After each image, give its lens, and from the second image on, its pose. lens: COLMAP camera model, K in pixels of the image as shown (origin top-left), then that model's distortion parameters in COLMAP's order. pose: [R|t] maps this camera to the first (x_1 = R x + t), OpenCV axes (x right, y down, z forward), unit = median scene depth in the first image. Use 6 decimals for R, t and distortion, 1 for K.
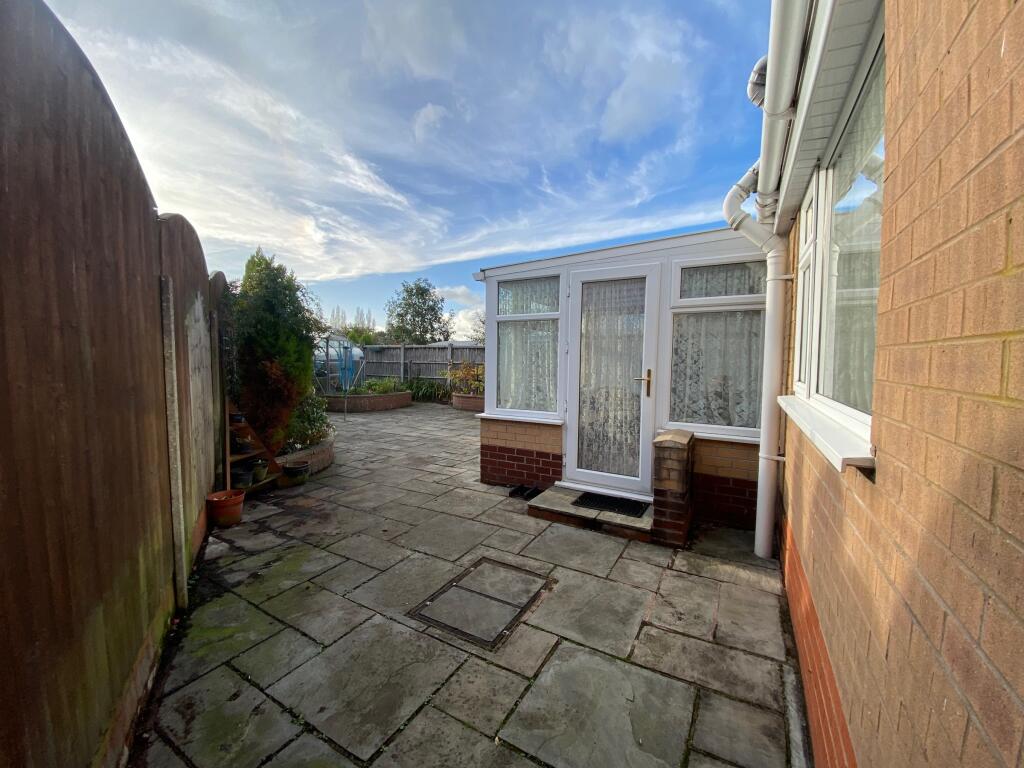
lens RADIAL K [[411.9, 0, 512.0], [0, 411.9, 384.0], [0, 0, 1]] dist [0.012915, -0.018444]
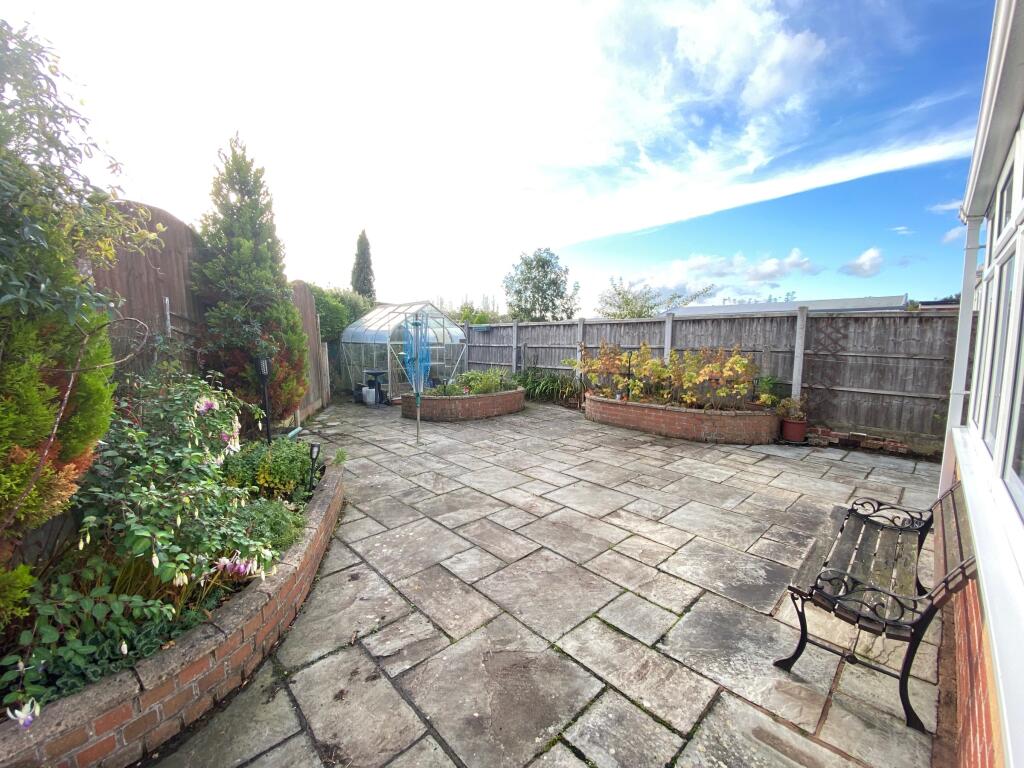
lens RADIAL K [[411.9, 0, 512.0], [0, 411.9, 384.0], [0, 0, 1]] dist [0.012915, -0.018444]
pose [[0.958524, 0.018750, -0.284394, -0.058145], [-0.005908, 0.998926, 0.045947, -0.018449], [0.284950, -0.042361, 0.957606, 0.285213]]
